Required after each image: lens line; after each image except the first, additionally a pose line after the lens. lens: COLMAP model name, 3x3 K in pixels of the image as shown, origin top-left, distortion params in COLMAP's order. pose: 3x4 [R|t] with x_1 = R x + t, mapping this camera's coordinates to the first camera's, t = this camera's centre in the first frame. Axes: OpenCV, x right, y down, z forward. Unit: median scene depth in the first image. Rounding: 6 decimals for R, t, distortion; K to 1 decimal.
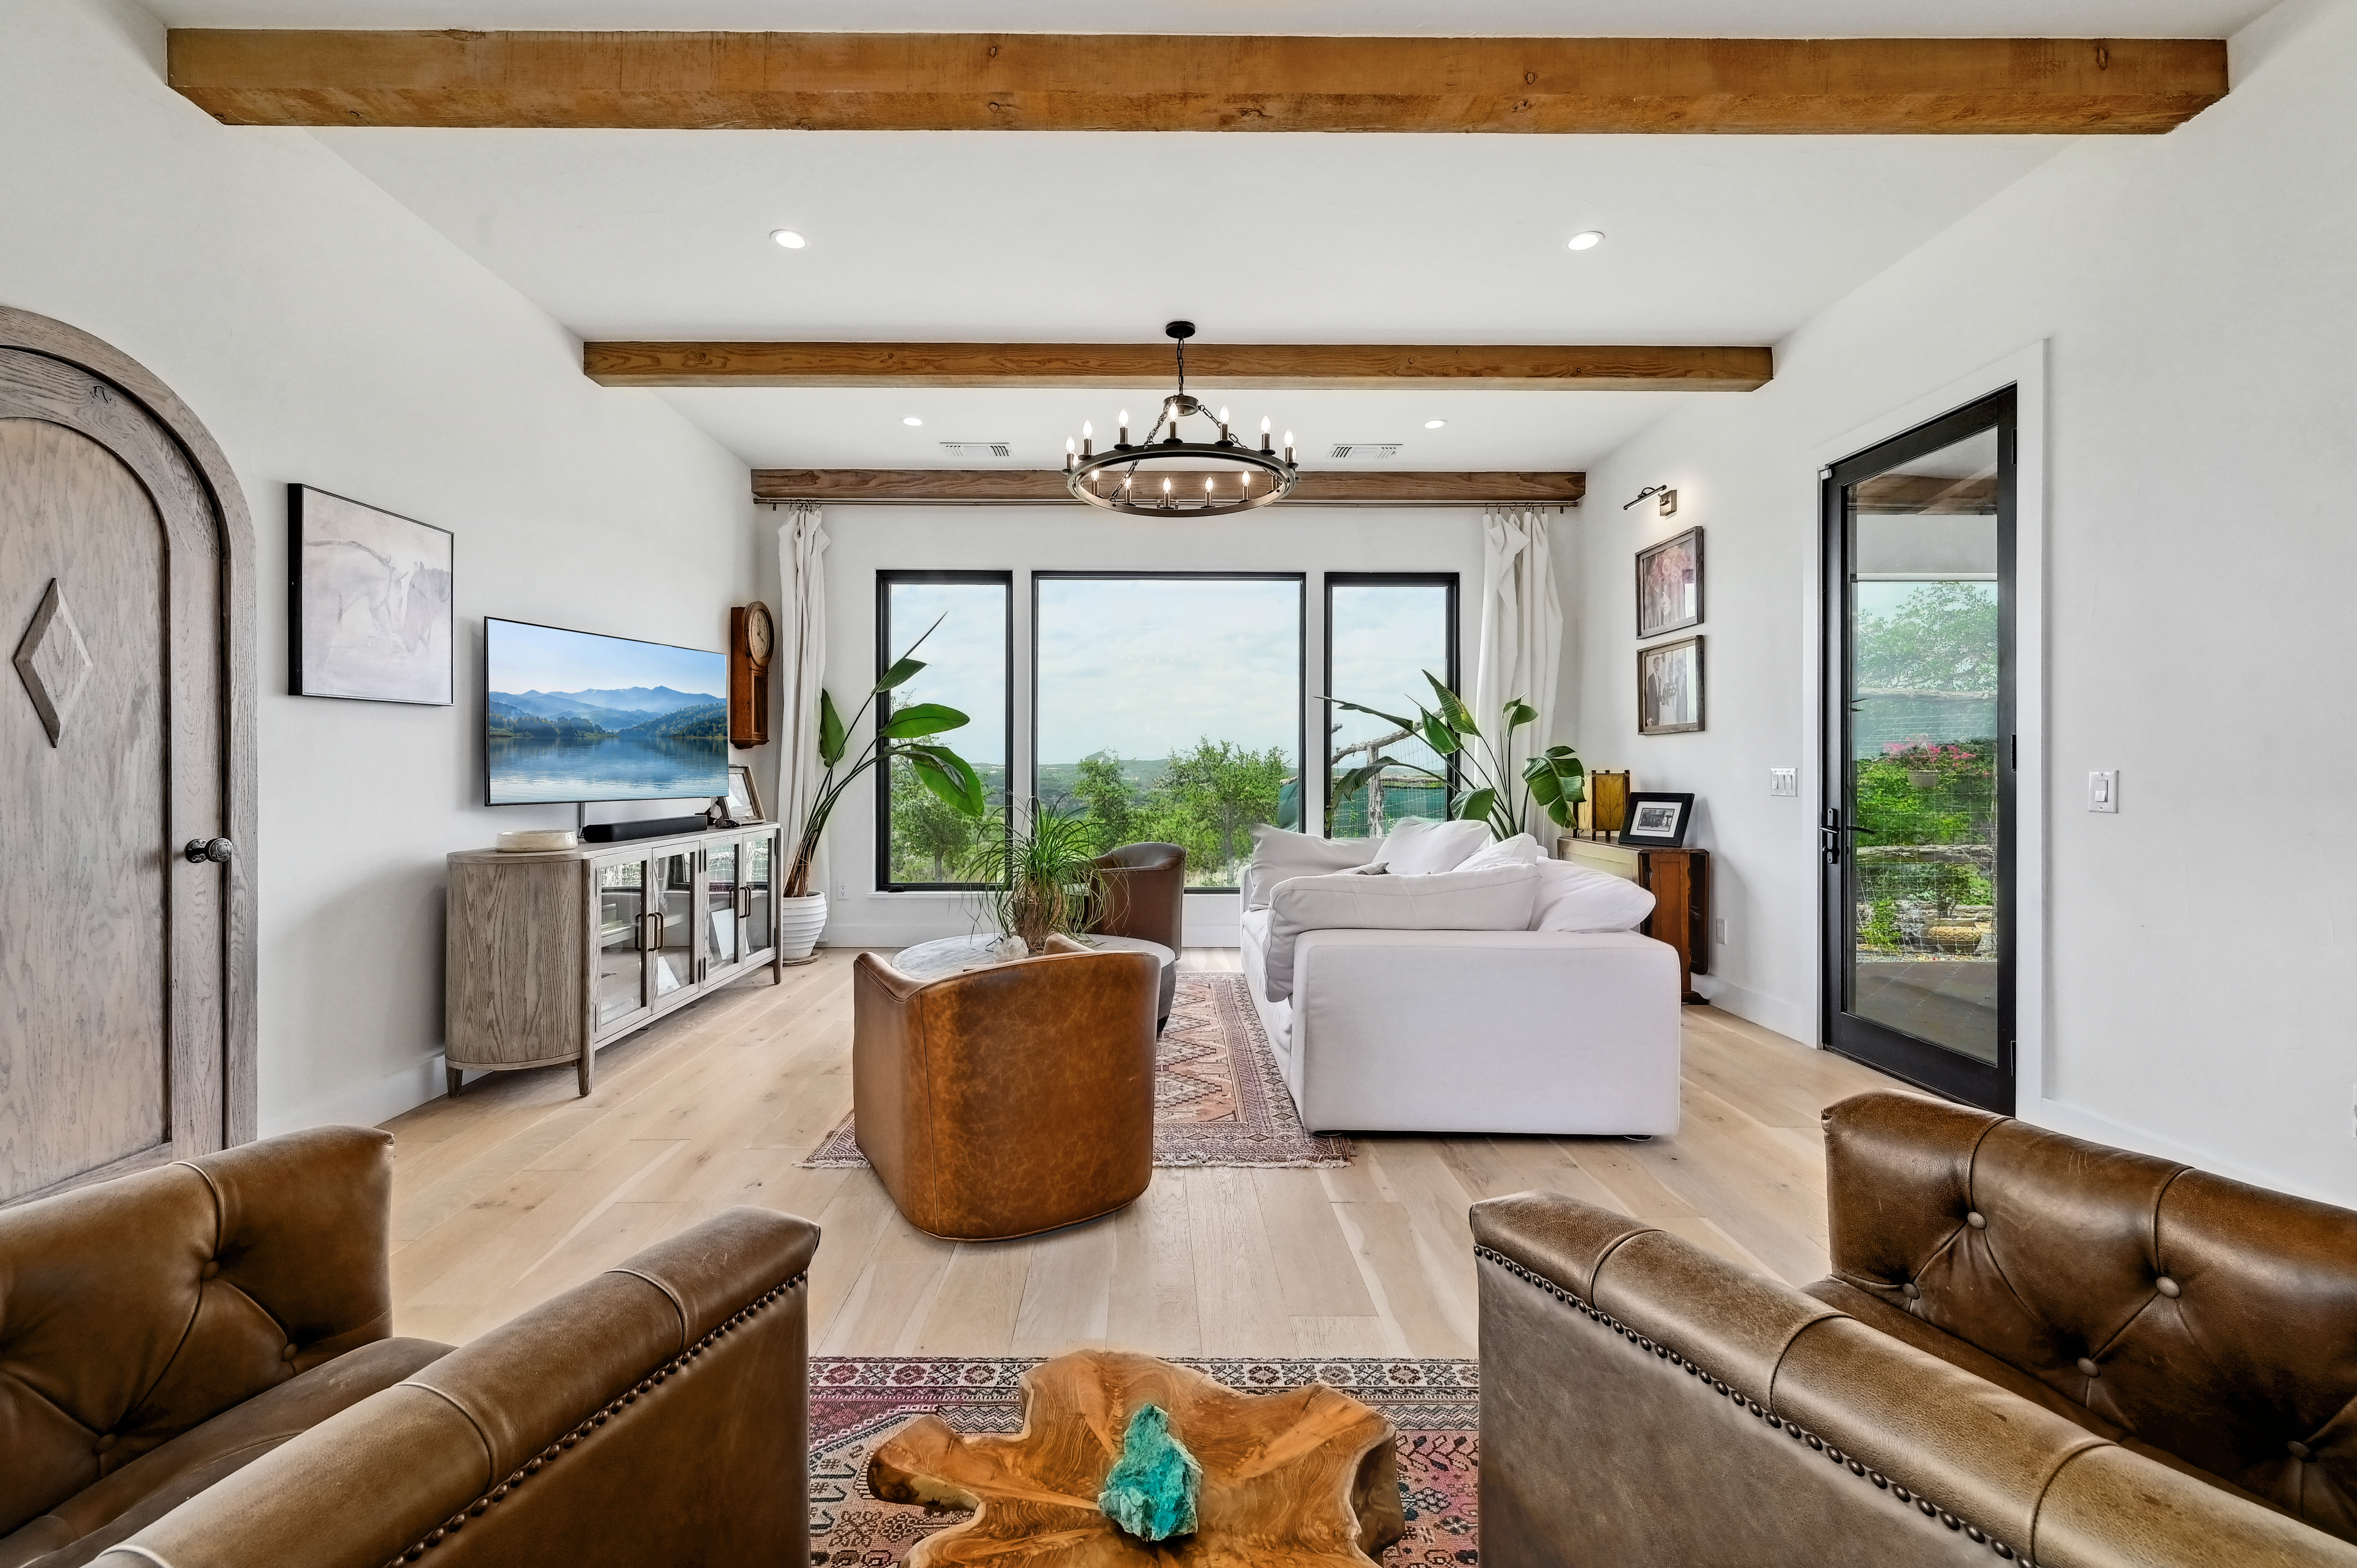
lens RADIAL K [[949.8, 0, 1170.0], [0, 949.8, 764.1], [0, 0, 1]] dist [0.000338, 0.000133]
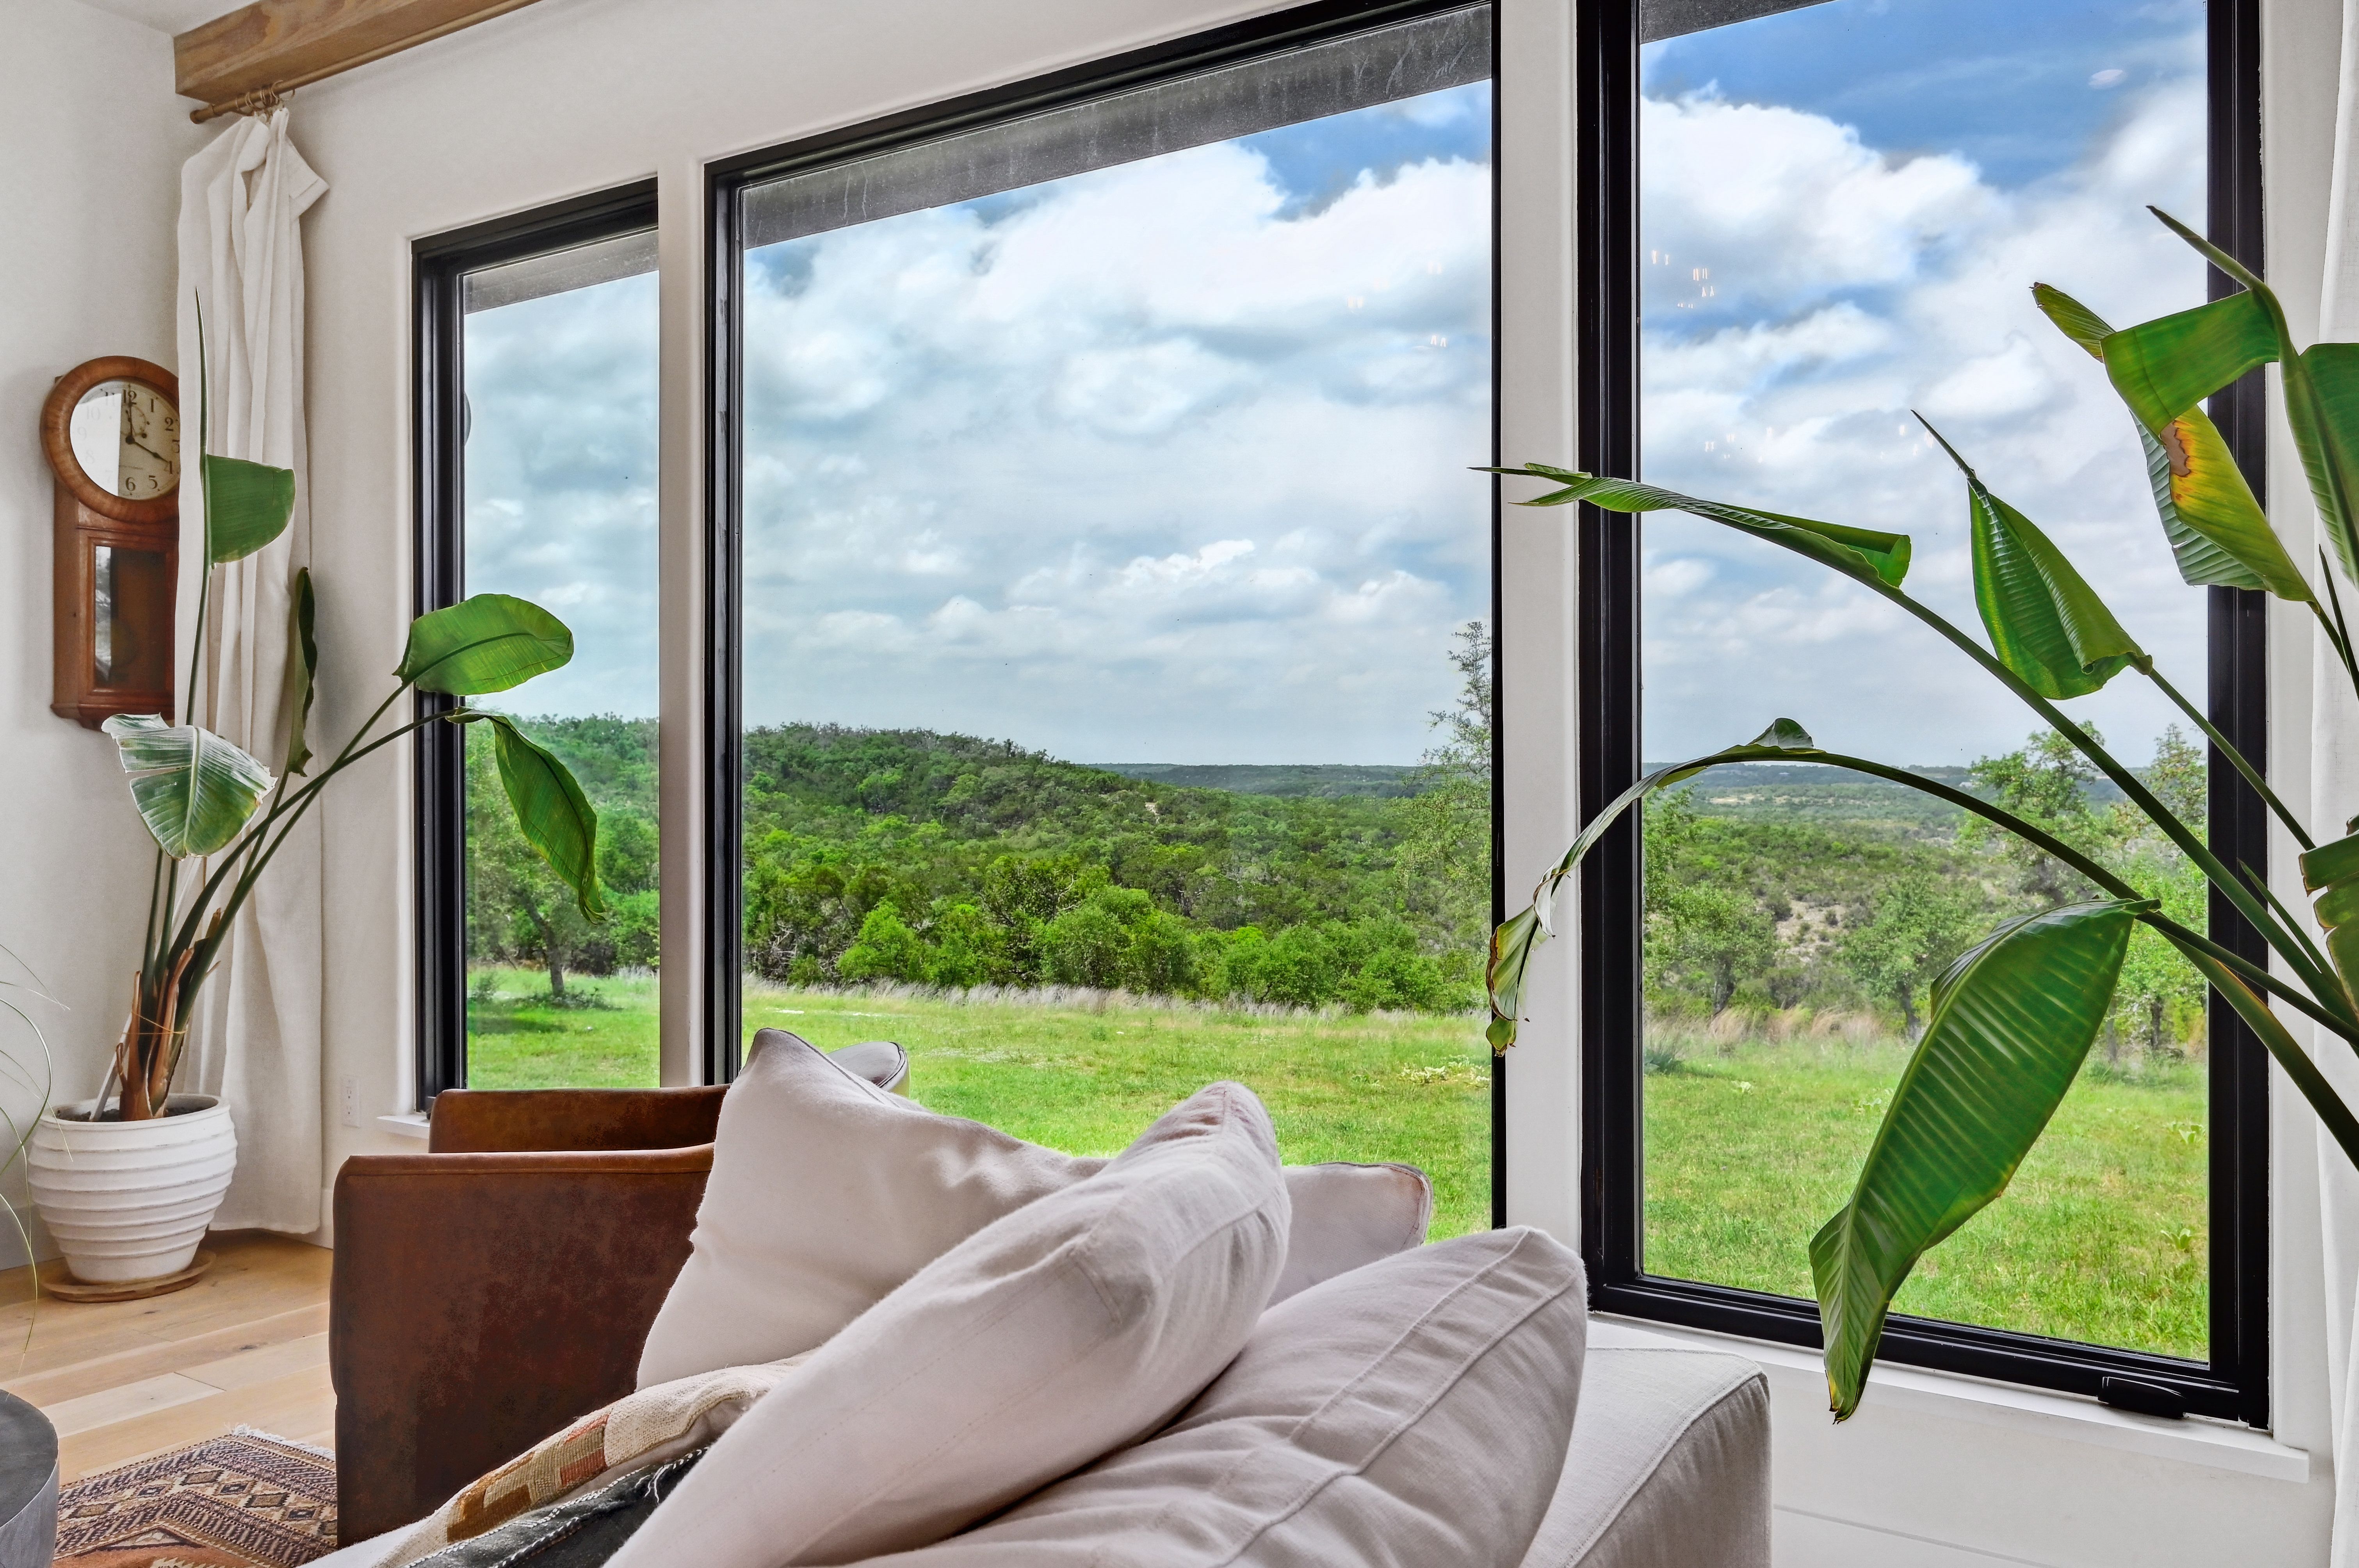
lens RADIAL K [[1752.0, 0, 1179.5], [0, 1752.0, 784.0], [0, 0, 1]] dist [-0.008815, -0.003968]
pose [[0.822087, 0.008047, -0.569305, 0.519768], [-0.003293, 0.999951, 0.009379, 0.004267], [0.569352, -0.005836, 0.822073, 0.940836]]
